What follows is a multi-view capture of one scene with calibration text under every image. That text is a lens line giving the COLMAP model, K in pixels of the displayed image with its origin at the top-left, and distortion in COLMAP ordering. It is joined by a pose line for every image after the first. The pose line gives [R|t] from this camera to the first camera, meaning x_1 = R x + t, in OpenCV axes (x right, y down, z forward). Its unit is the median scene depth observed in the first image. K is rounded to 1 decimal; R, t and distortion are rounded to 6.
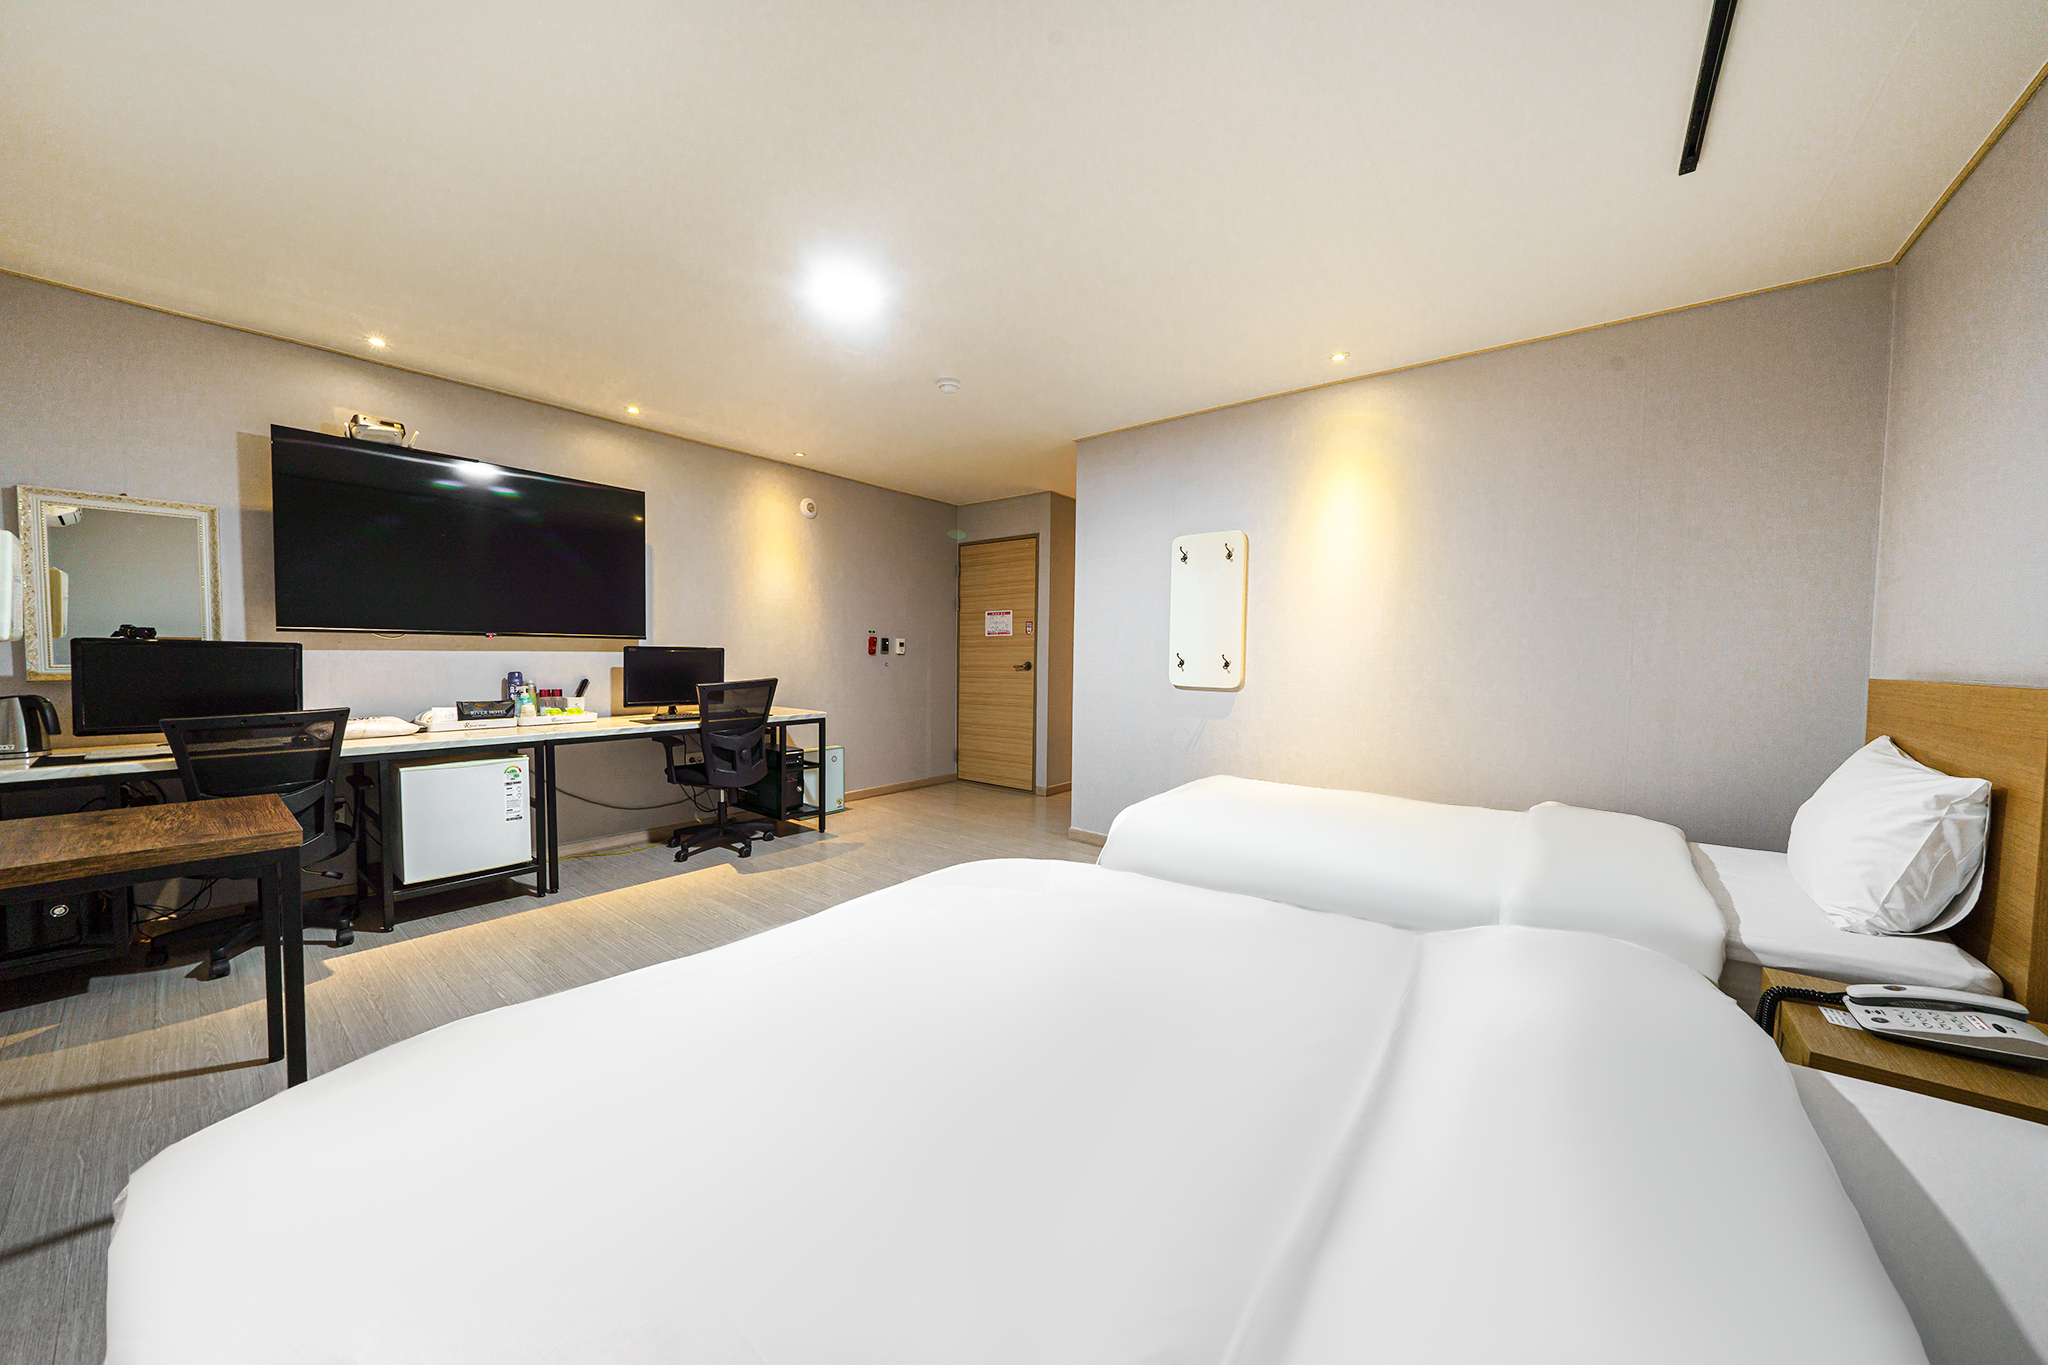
lens RADIAL K [[695.5, 0, 1071.2], [0, 695.5, 681.2], [0, 0, 1]] dist [0.009304, 0.000029]
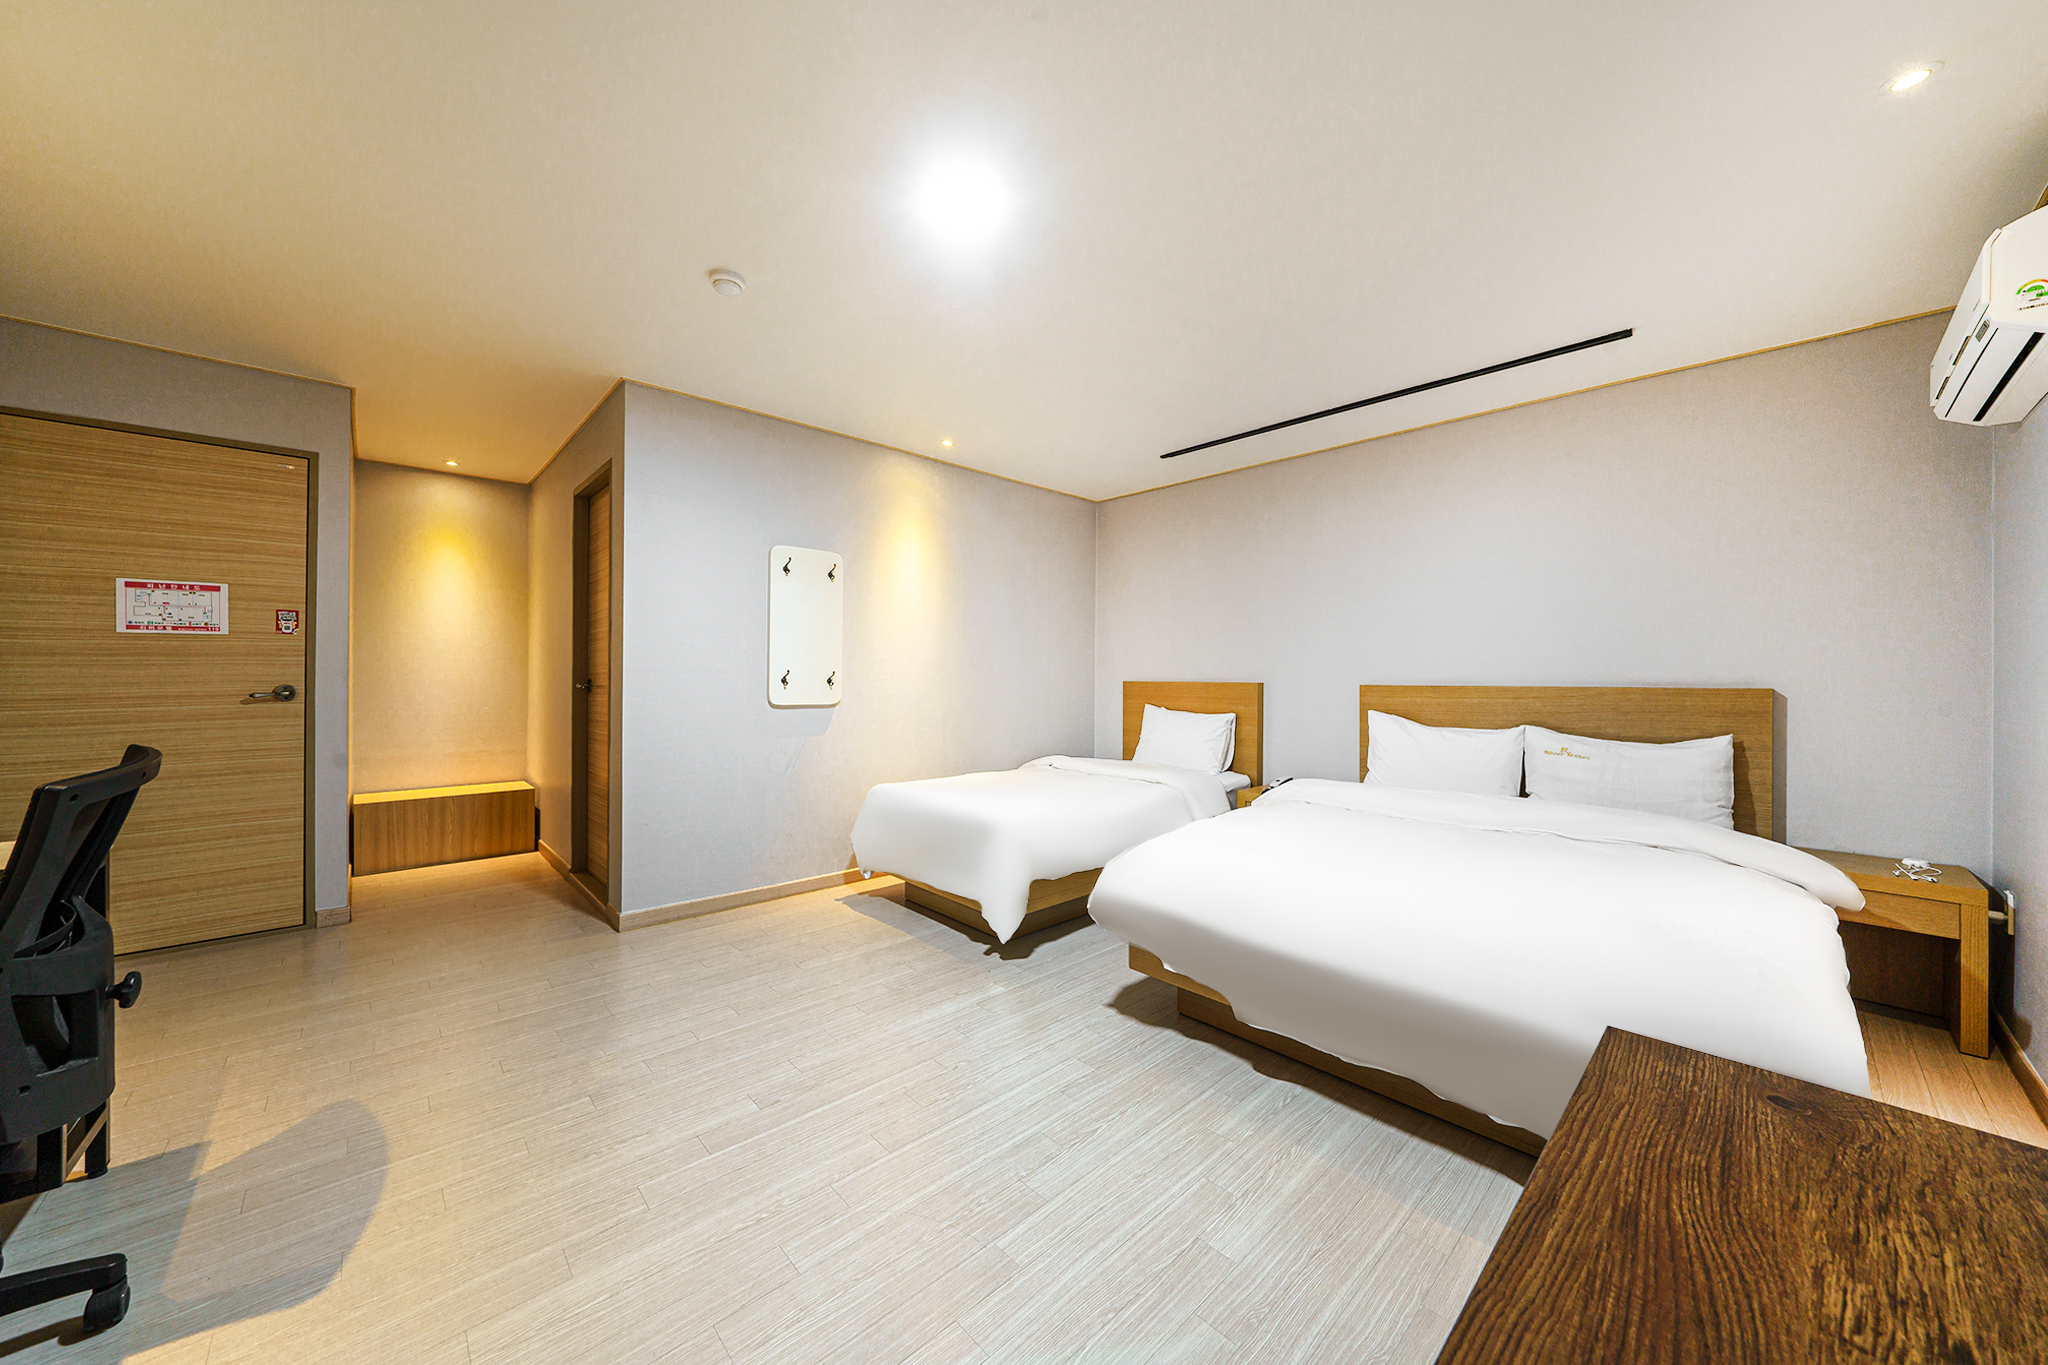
lens RADIAL K [[699.4, 0, 975.1], [0, 699.4, 674.3], [0, 0, 1]] dist [-0.000016, -0.000025]
pose [[0.210862, -0.011209, 0.977452, -0.723130], [0.035296, 0.999370, 0.003846, -0.030080], [-0.976878, 0.033689, 0.211125, 0.563937]]
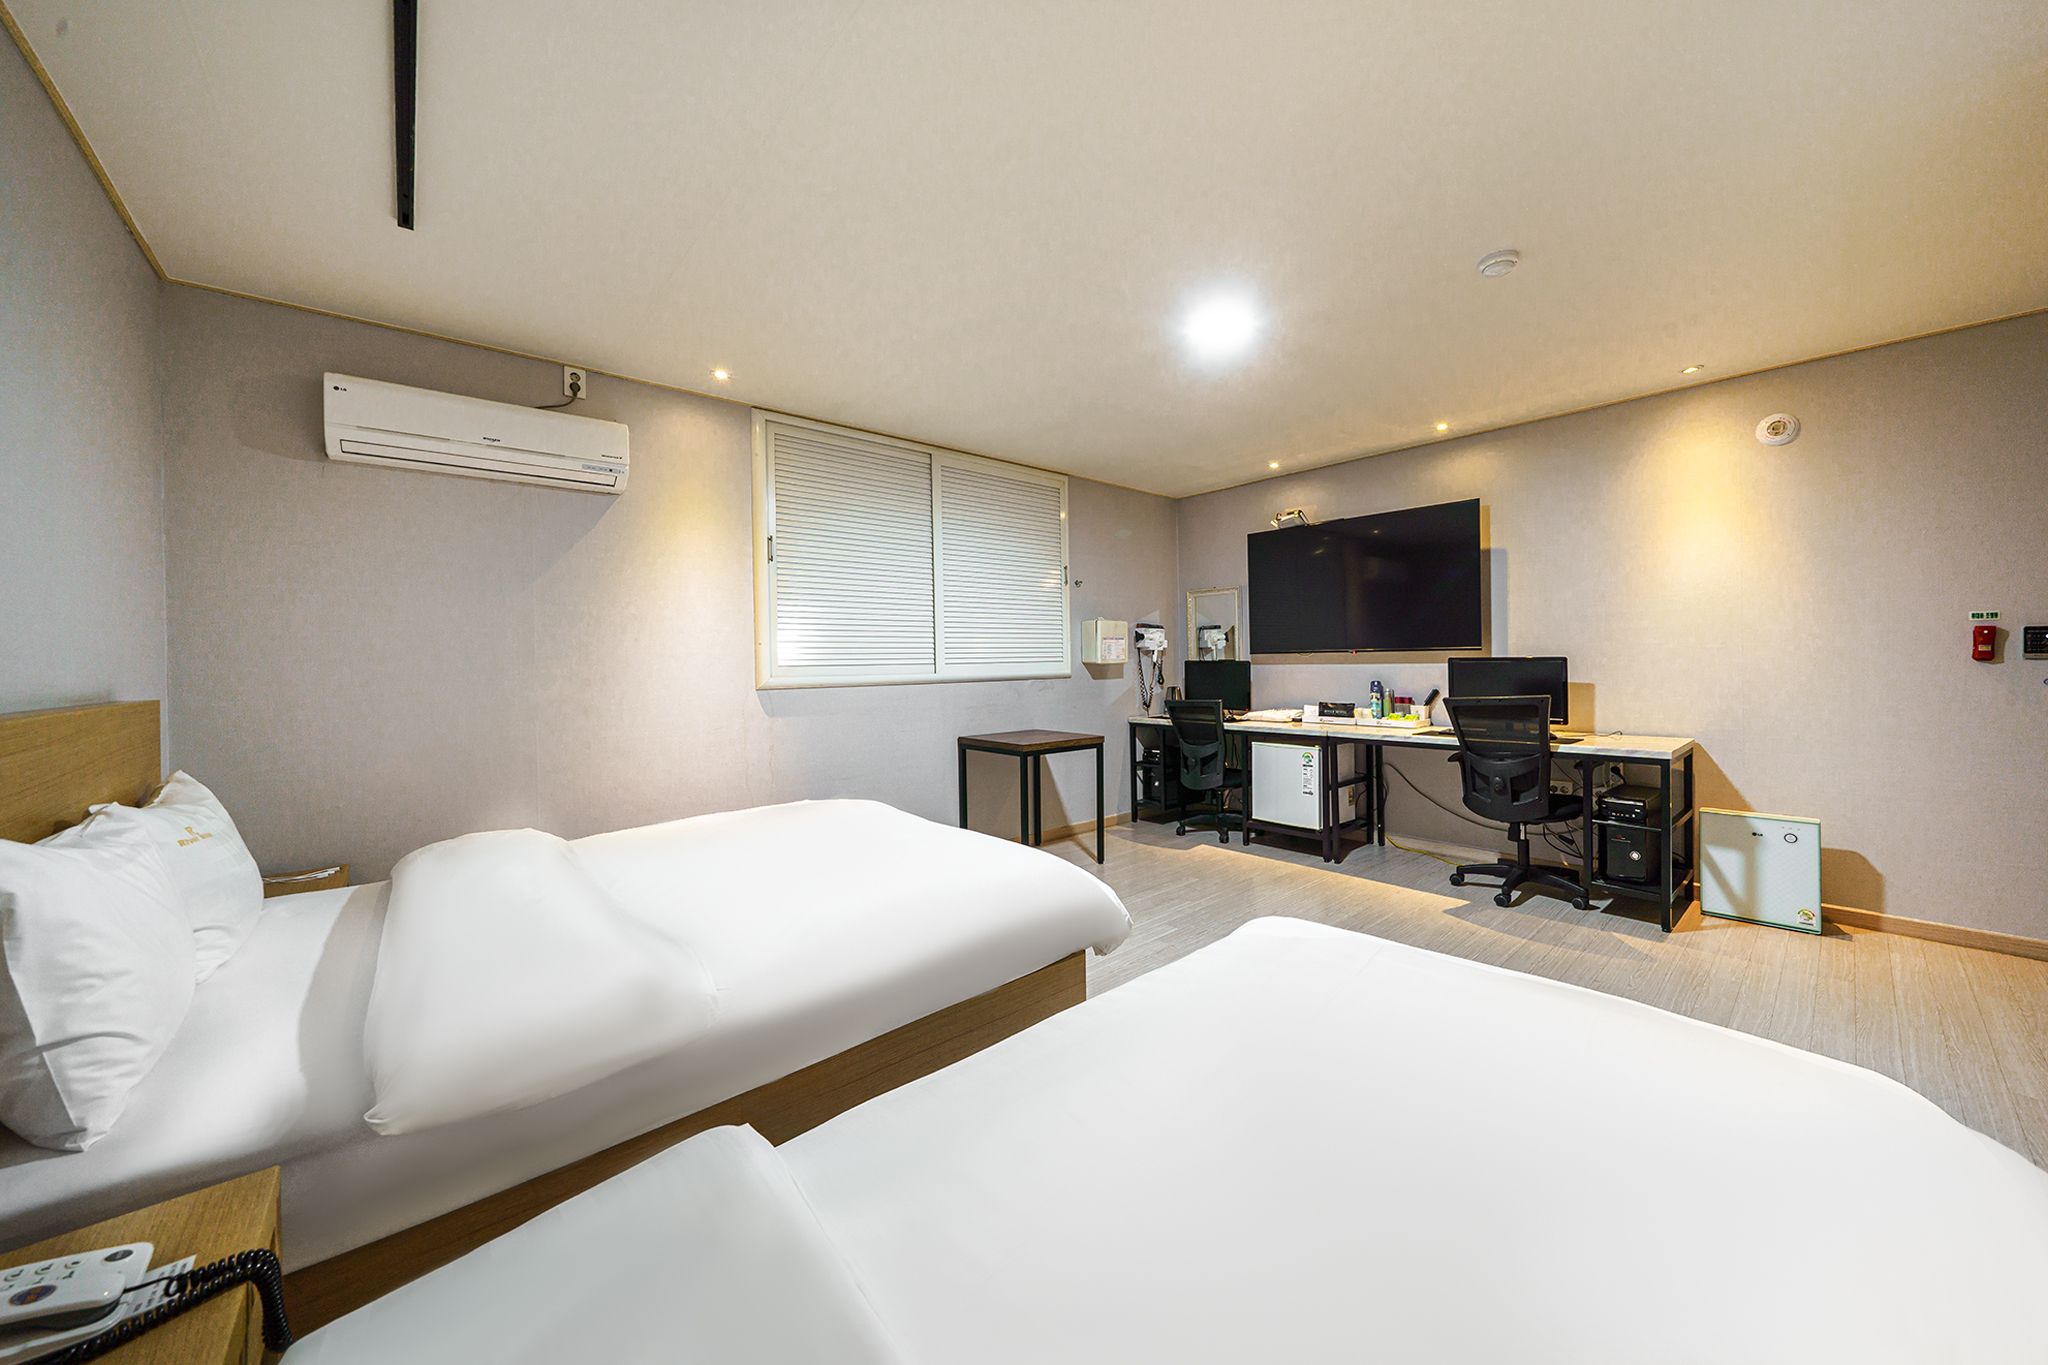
lens RADIAL K [[721.3, 0, 1016.7], [0, 721.3, 665.5], [0, 0, 1]] dist [-0.001060, -0.000082]
pose [[-0.223193, -0.000611, -0.974774, 0.533572], [-0.026295, 0.999640, 0.005394, -0.028877], [0.974420, 0.026835, -0.223128, 0.638565]]
